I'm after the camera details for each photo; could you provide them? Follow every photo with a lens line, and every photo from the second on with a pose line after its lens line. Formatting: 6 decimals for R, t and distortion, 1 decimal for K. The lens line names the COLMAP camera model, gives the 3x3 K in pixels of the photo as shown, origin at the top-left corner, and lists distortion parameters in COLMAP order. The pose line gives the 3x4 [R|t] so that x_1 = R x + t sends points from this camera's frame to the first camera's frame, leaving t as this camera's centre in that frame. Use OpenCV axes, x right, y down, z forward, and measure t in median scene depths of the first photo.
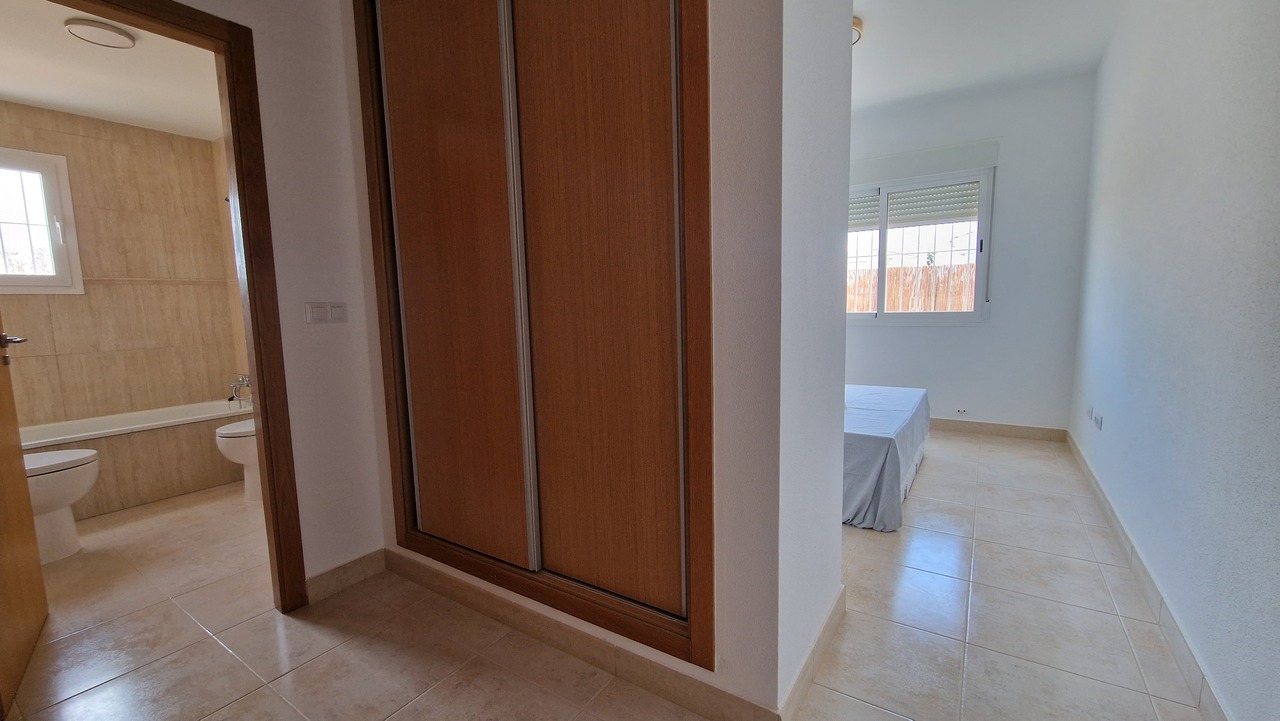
lens RADIAL K [[525.9, 0, 637.0], [0, 525.9, 365.1], [0, 0, 1]] dist [-0.001139, -0.000575]
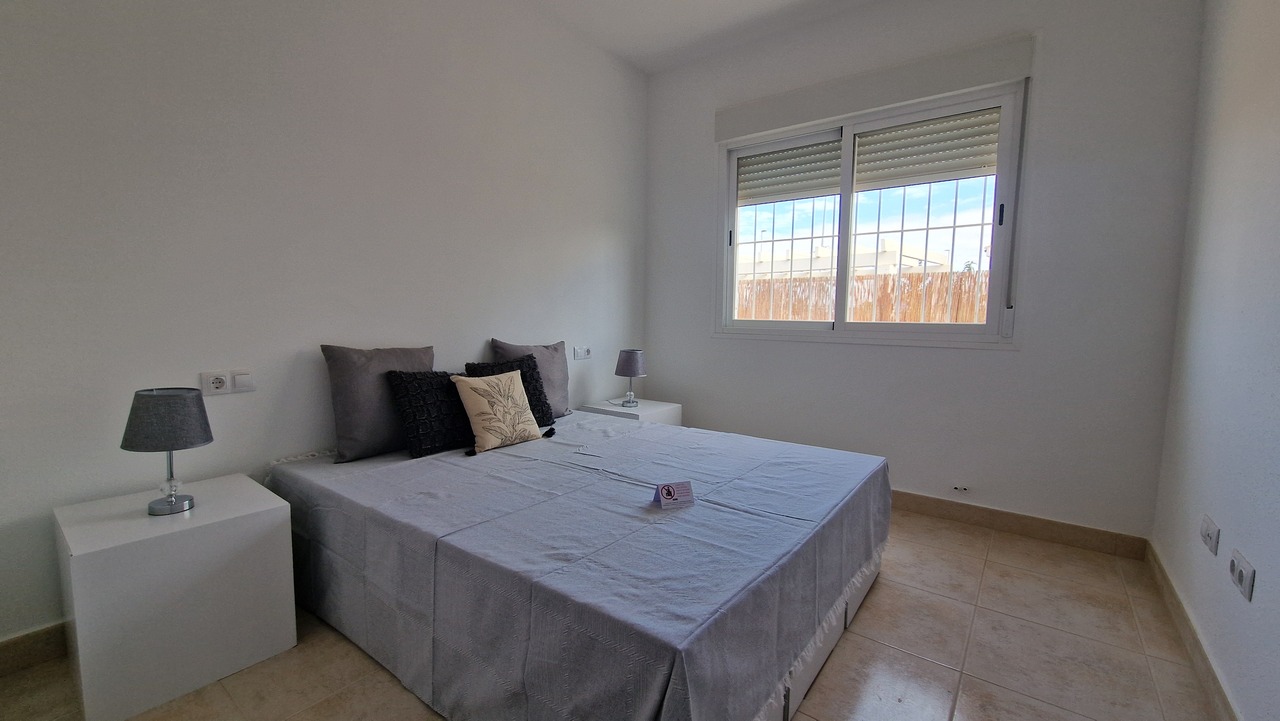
lens RADIAL K [[525.0, 0, 640.0], [0, 525.0, 360.5], [0, 0, 1]] dist [-0.000954, -0.000553]
pose [[0.997430, 0.043085, -0.057254, 0.306910], [-0.044584, 0.998688, -0.025172, -0.030340], [0.056095, 0.027660, 0.998042, 0.413361]]
